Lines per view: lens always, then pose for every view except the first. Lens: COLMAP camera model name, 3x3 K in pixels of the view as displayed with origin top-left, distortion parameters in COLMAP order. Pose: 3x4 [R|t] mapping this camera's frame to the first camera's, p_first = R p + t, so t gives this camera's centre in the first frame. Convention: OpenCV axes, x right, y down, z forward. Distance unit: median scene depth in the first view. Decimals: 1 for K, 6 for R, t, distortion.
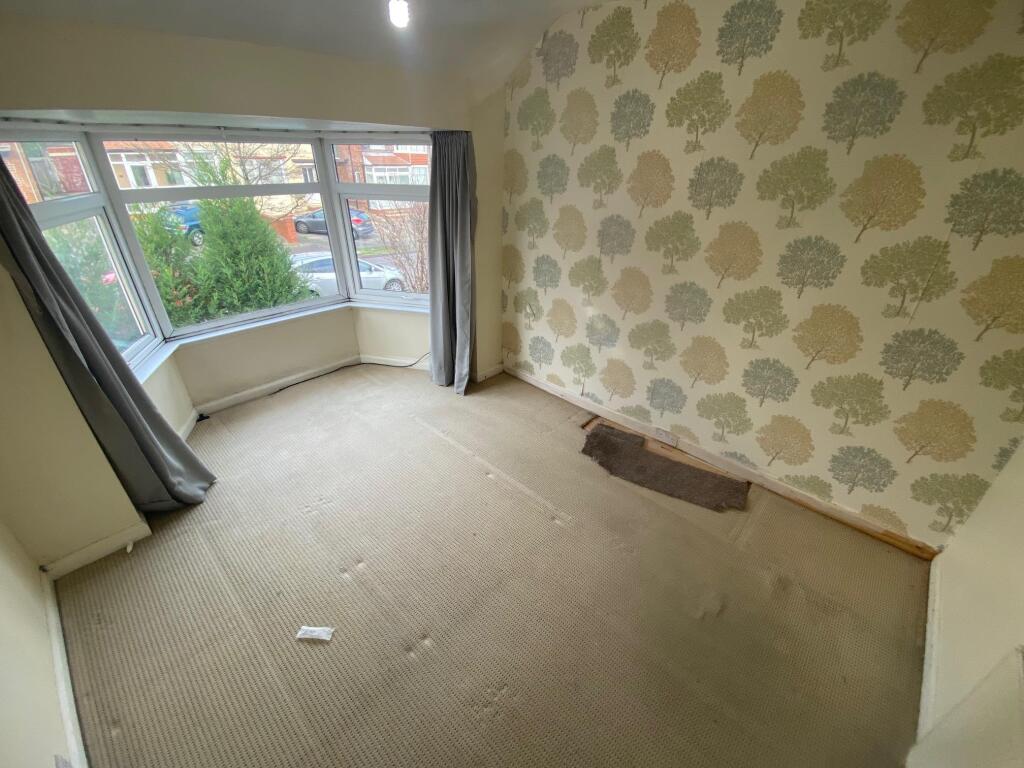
lens RADIAL K [[410.9, 0, 509.7], [0, 410.9, 384.7], [0, 0, 1]] dist [0.002055, -0.011781]
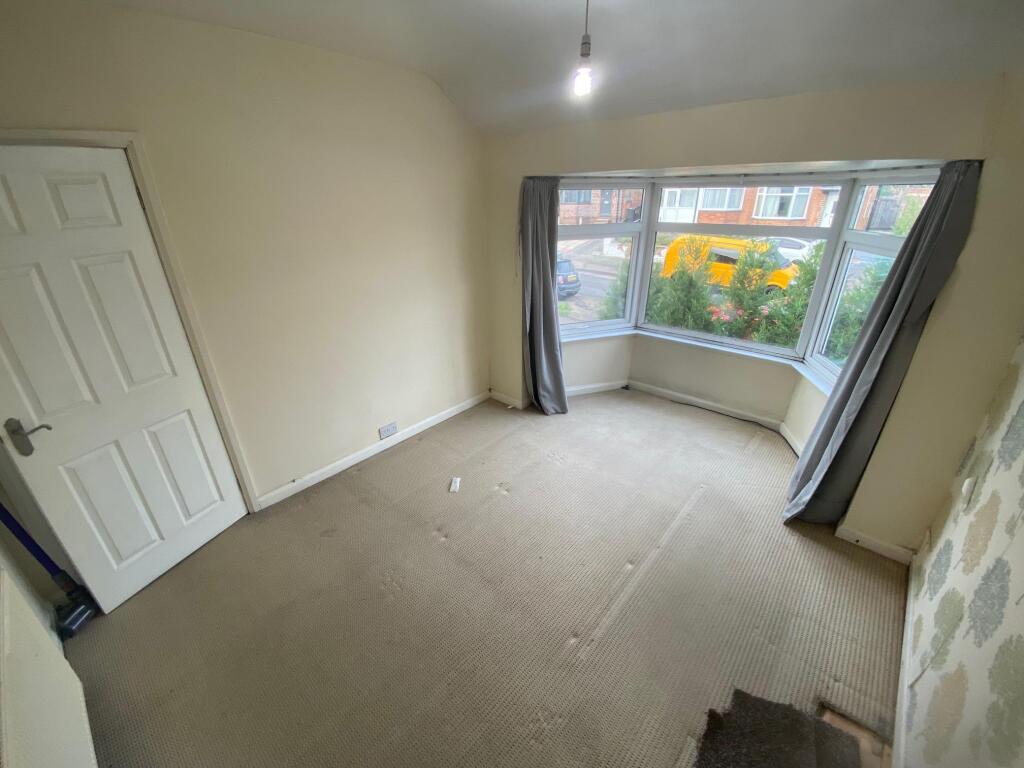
lens RADIAL K [[410.9, 0, 509.7], [0, 410.9, 384.7], [0, 0, 1]] dist [0.002055, -0.011781]
pose [[-0.000139, 0.388497, -0.921450, 0.499256], [-0.466225, 0.815151, 0.343750, -0.215538], [0.884666, 0.429651, 0.181013, 0.413232]]
